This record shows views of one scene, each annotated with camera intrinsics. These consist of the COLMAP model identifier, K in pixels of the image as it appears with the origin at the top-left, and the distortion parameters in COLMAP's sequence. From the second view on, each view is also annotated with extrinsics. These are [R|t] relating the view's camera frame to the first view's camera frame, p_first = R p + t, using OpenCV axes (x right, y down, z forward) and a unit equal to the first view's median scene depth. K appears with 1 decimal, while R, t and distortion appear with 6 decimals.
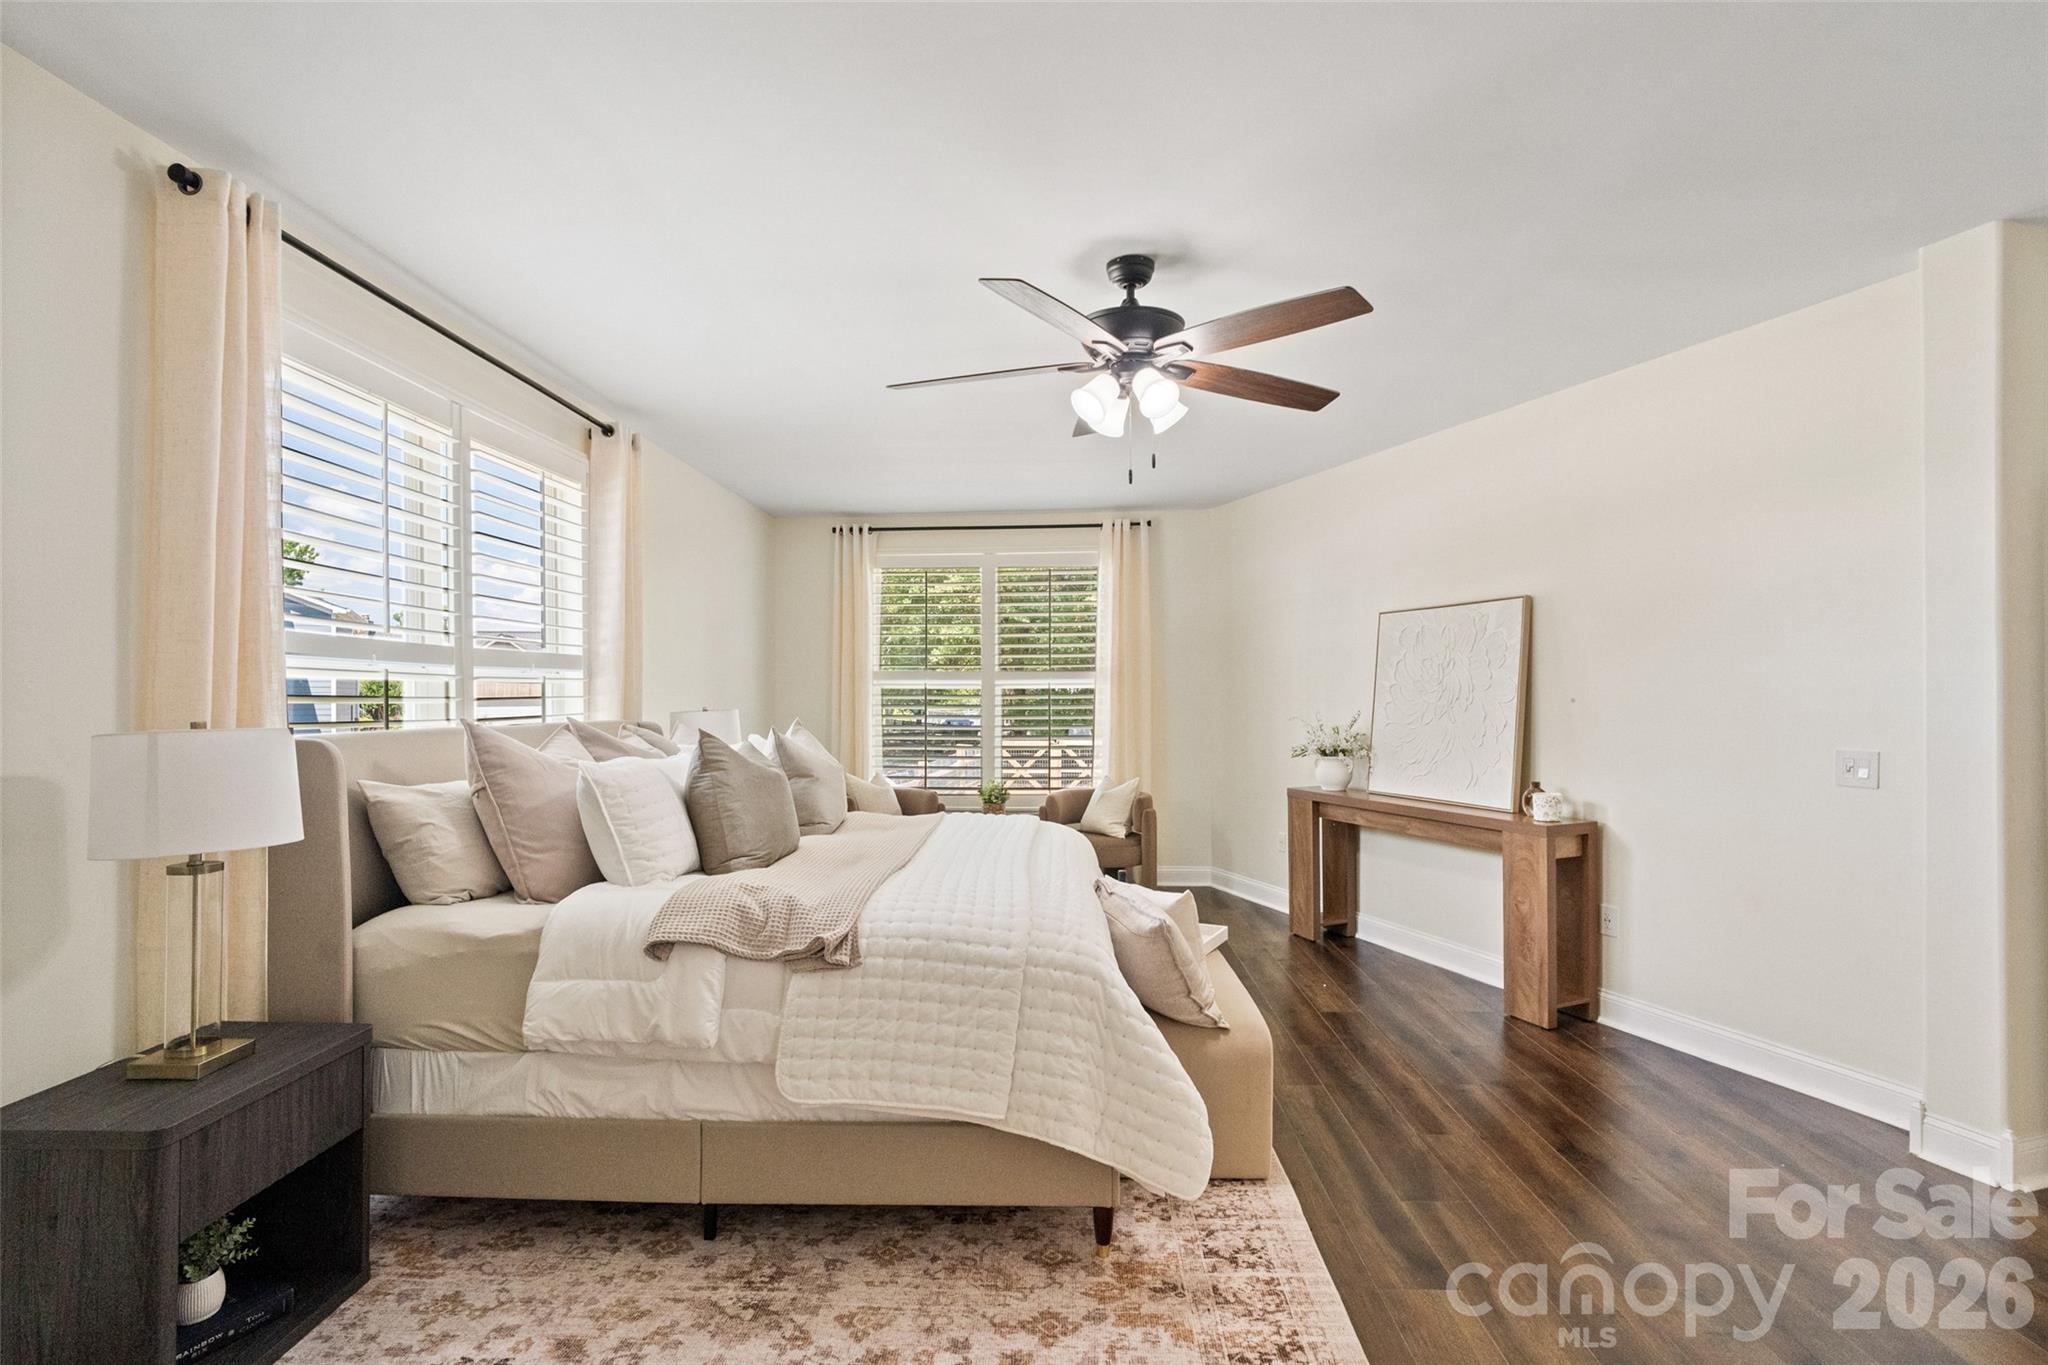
lens RADIAL K [[989.6, 0, 1023.1], [0, 989.6, 677.4], [0, 0, 1]] dist [-0.003671, 0.000156]
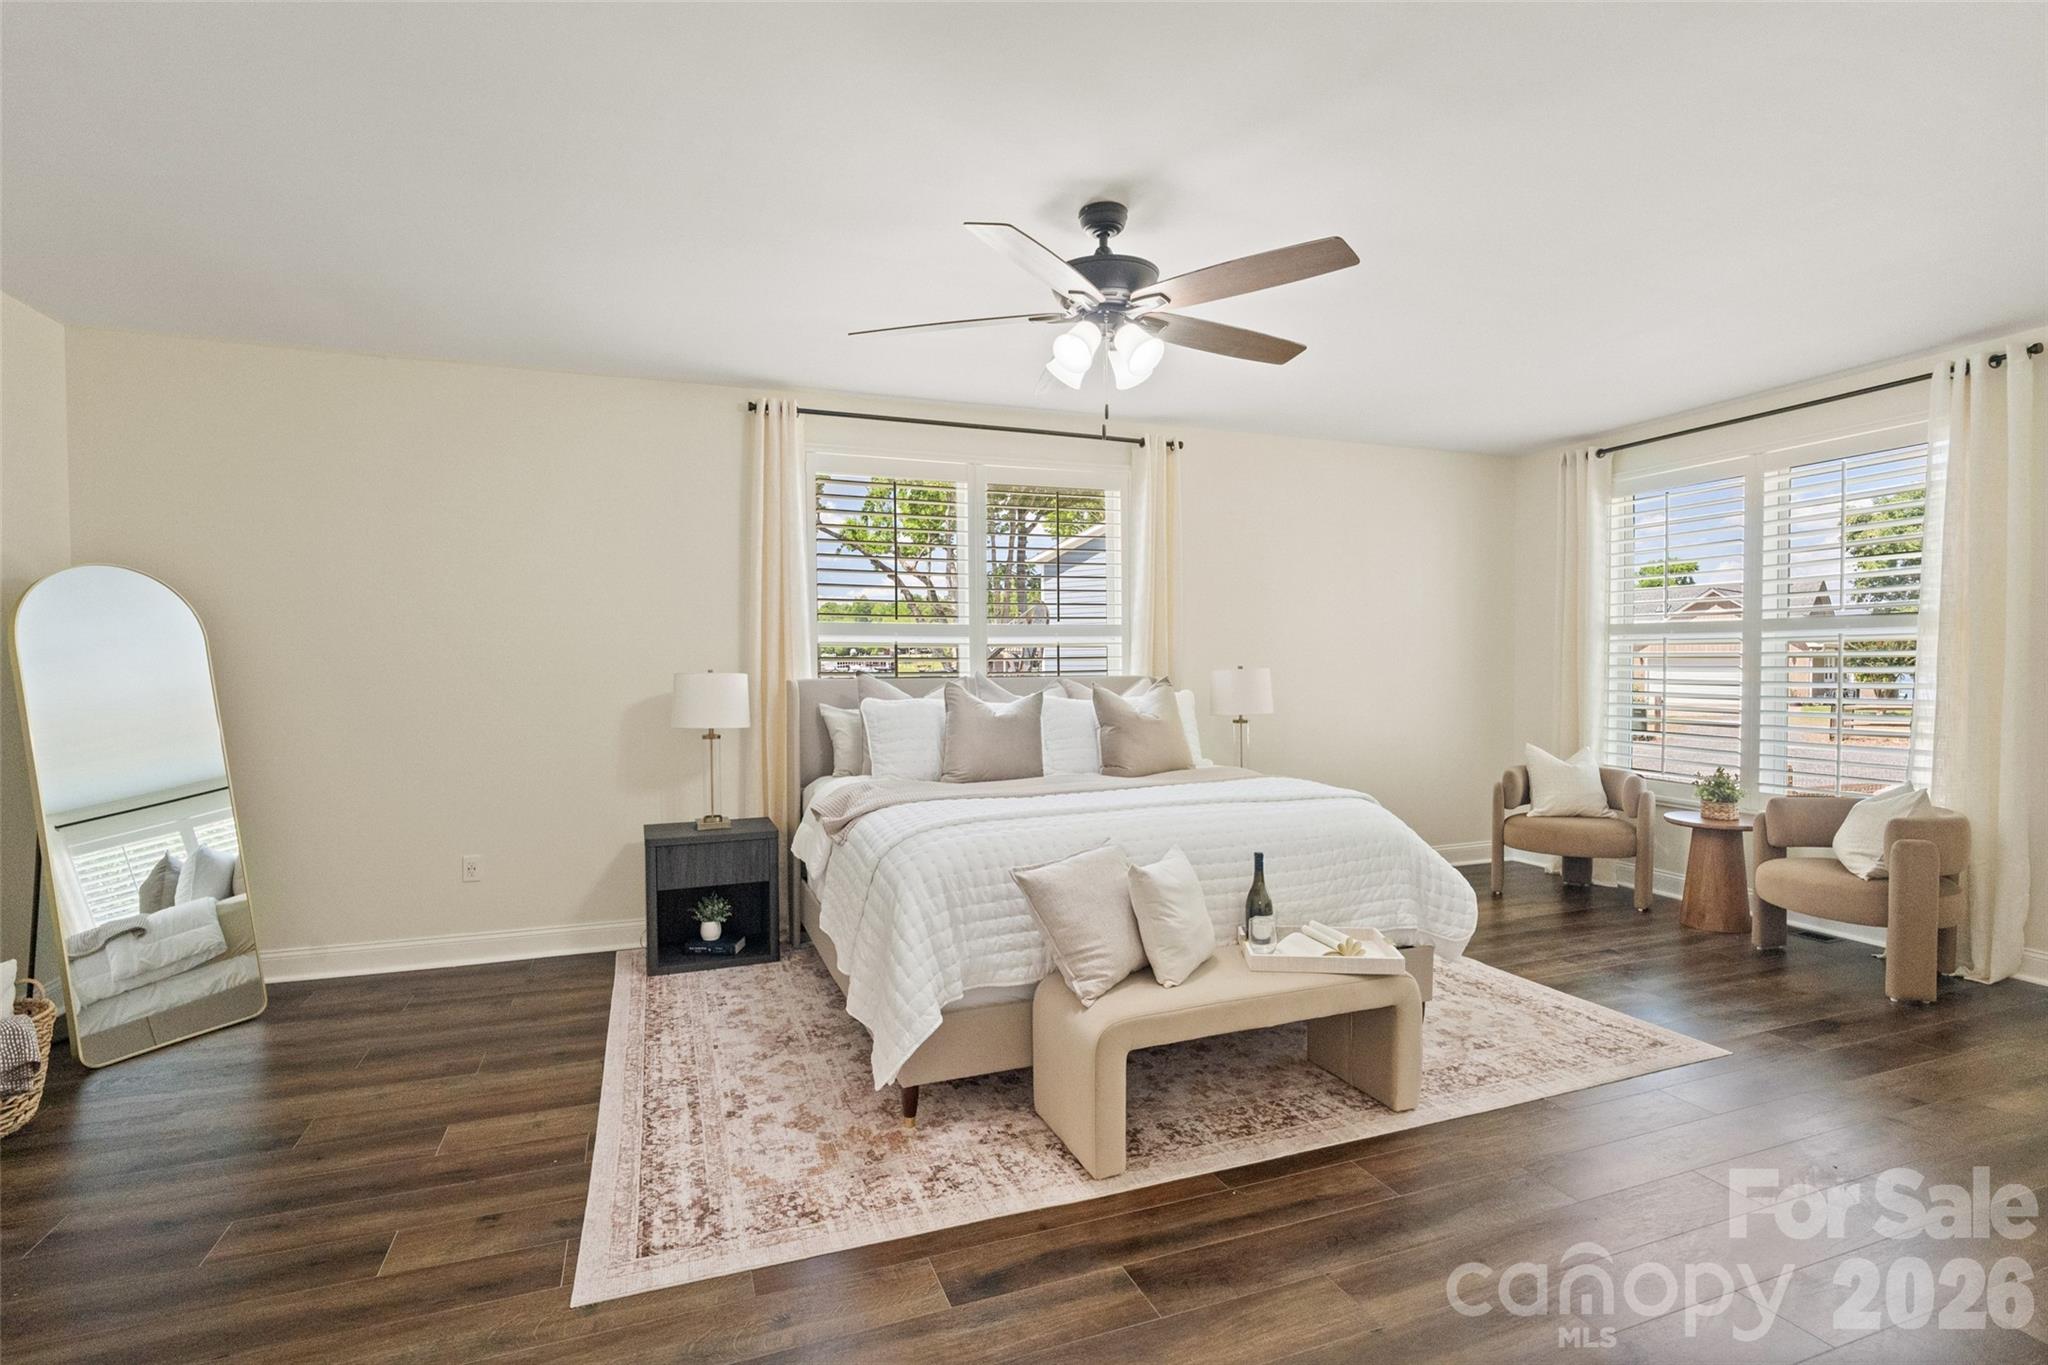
lens RADIAL K [[989.6, 0, 1023.1], [0, 989.6, 677.4], [0, 0, 1]] dist [-0.003671, 0.000156]
pose [[0.383001, 0.018688, -0.923559, 1.111819], [0.019705, 0.999403, 0.028394, 0.011914], [0.923538, -0.029073, 0.382404, 0.623767]]
